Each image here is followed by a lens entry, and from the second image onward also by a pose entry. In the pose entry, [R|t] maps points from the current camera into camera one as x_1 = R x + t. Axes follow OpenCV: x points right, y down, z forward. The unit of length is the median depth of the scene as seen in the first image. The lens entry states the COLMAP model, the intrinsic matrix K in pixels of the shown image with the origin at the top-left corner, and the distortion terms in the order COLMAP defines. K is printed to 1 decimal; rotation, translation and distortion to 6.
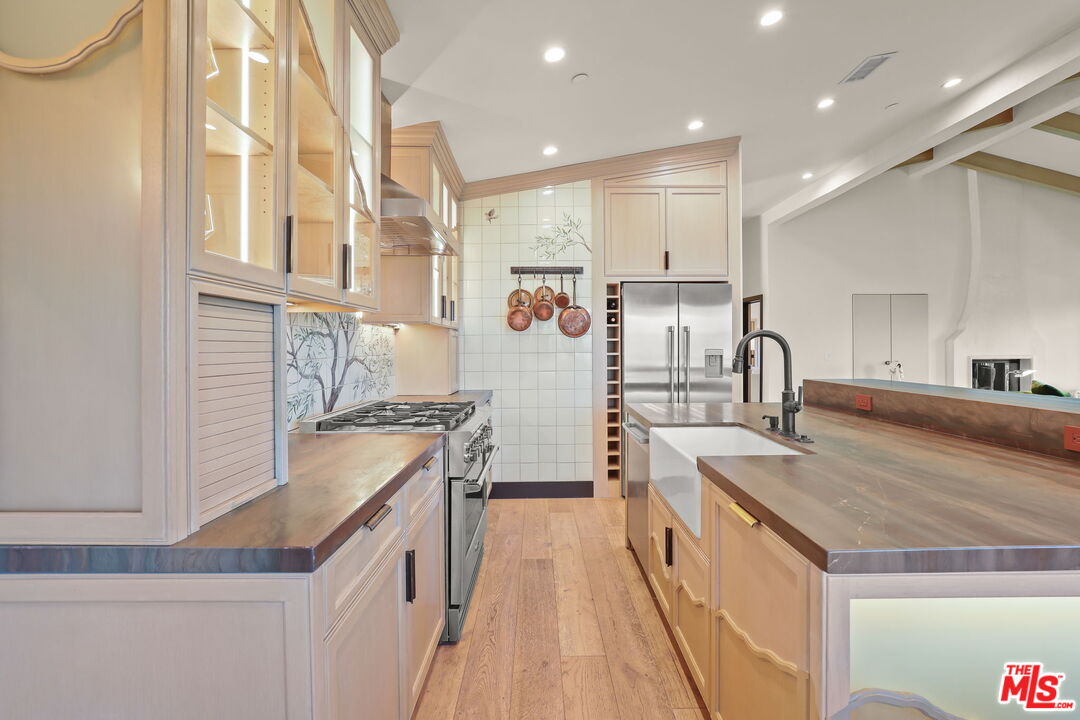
lens RADIAL K [[492.7, 0, 542.2], [0, 492.7, 349.0], [0, 0, 1]] dist [-0.022999, 0.000720]
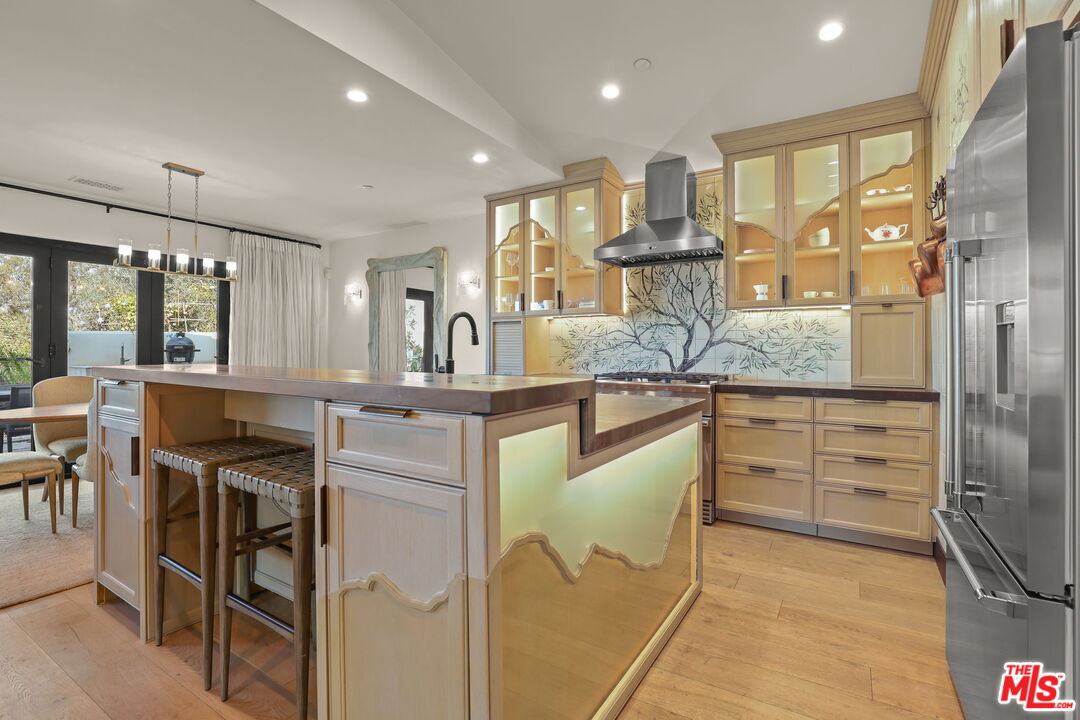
lens RADIAL K [[492.7, 0, 541.4], [0, 492.7, 348.8], [0, 0, 1]] dist [-0.022999, 0.000720]
pose [[-0.532957, -0.000522, -0.846142, 1.034546], [-0.003413, 0.999993, 0.001533, 0.043437], [0.846135, 0.003705, -0.532955, 1.336771]]
